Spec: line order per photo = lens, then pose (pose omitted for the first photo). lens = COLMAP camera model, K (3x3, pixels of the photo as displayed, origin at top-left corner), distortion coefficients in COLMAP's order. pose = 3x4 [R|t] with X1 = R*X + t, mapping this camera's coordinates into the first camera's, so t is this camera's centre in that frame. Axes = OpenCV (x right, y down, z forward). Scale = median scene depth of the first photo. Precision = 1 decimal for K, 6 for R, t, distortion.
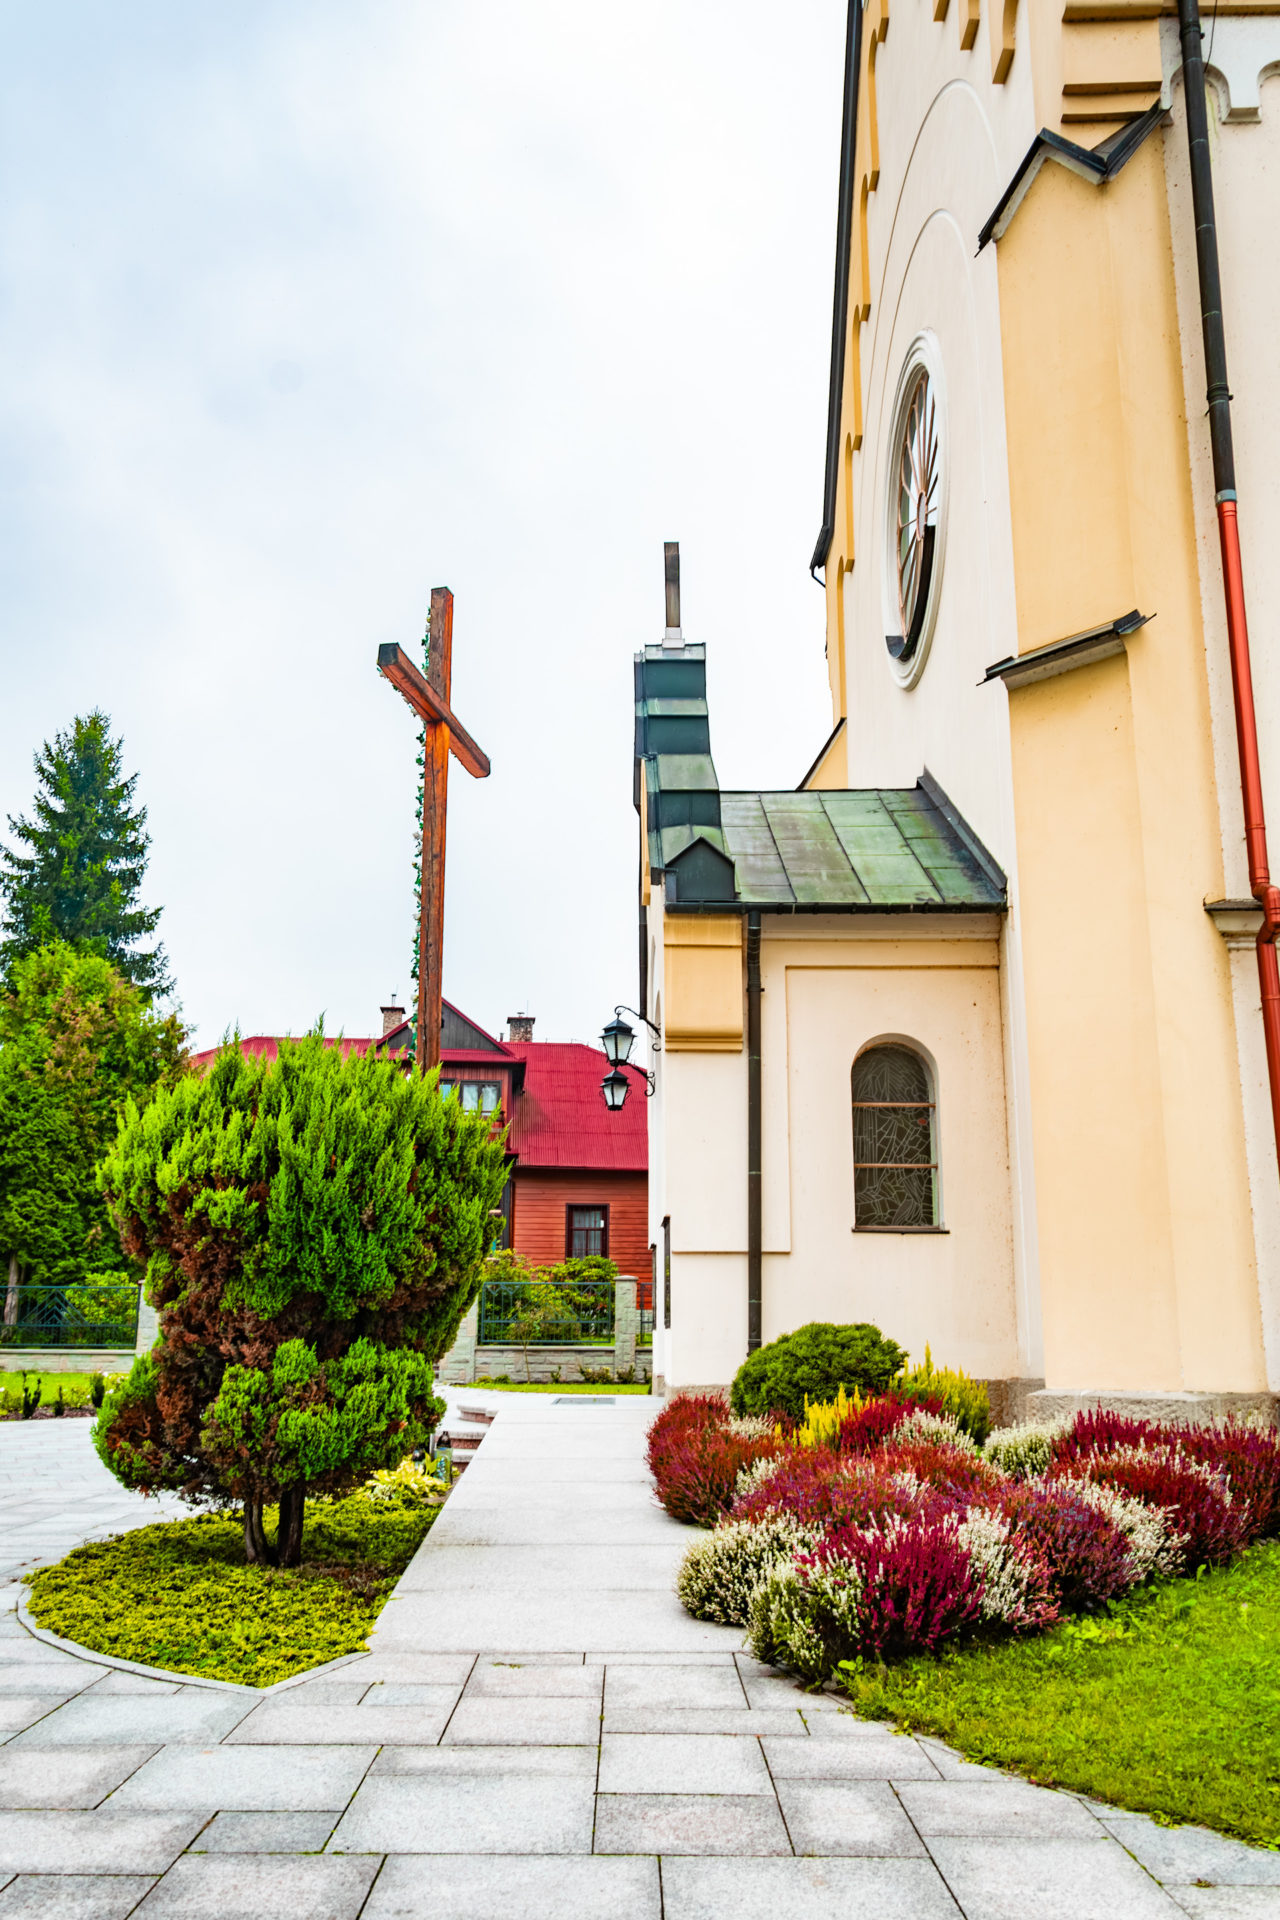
lens RADIAL K [[1532.8, 0, 611.4], [0, 1532.8, 981.9], [0, 0, 1]] dist [-0.004426, 0.006266]
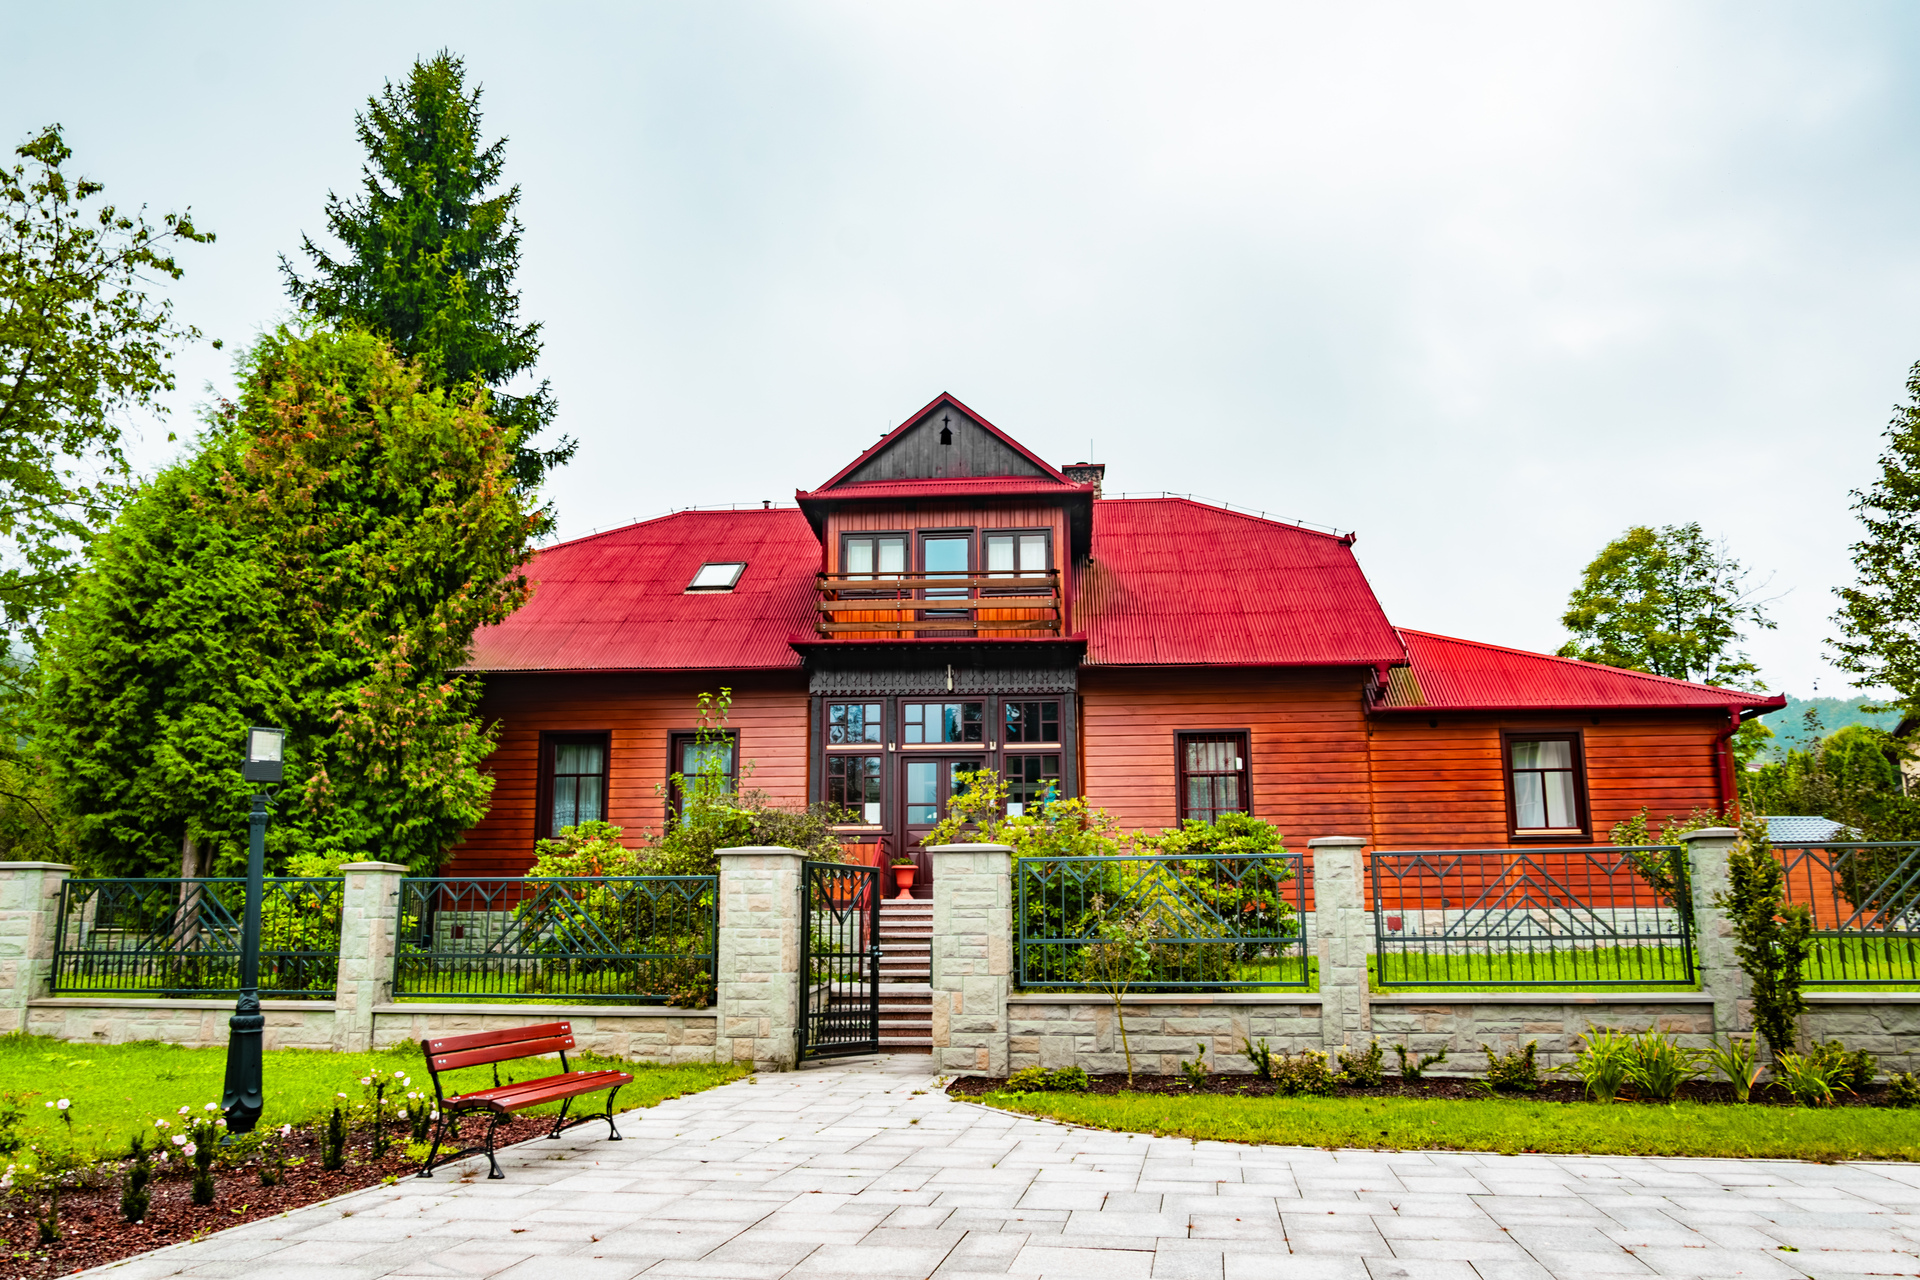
lens RADIAL K [[1463.8, 0, 958.3], [0, 1463.8, 651.7], [0, 0, 1]] dist [-0.007571, -0.015706]
pose [[0.988910, -0.034982, -0.144340, -0.033397], [0.039371, 0.998842, 0.027664, 0.111691], [0.143205, -0.033040, 0.989141, 0.517966]]
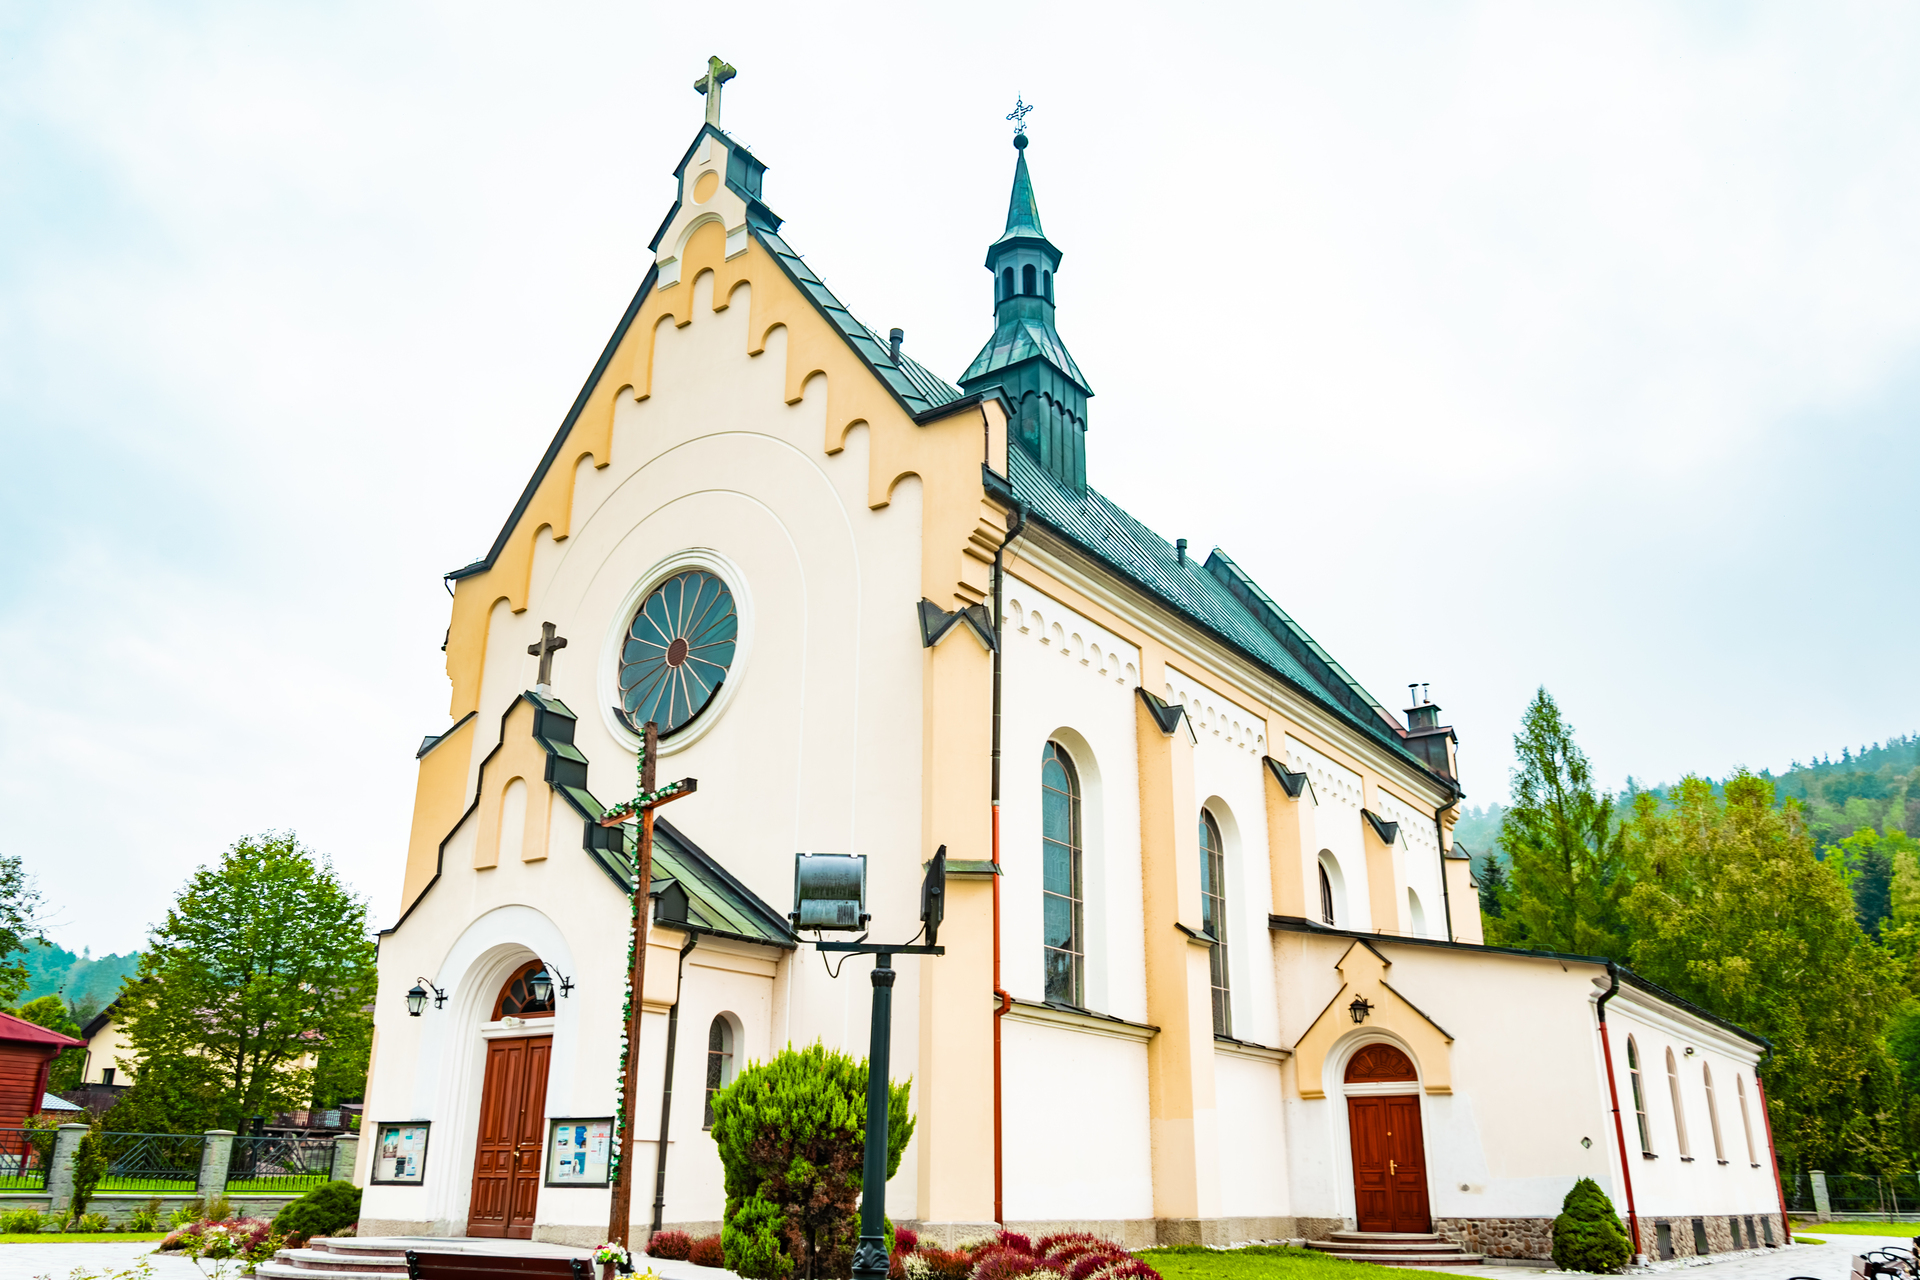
lens RADIAL K [[1532.8, 0, 961.2], [0, 1532.8, 647.5], [0, 0, 1]] dist [-0.004426, 0.006266]
pose [[0.572824, 0.283068, 0.769249, -0.392711], [-0.196283, 0.958543, -0.206562, -0.019112], [-0.795830, -0.032667, 0.604639, -0.083682]]
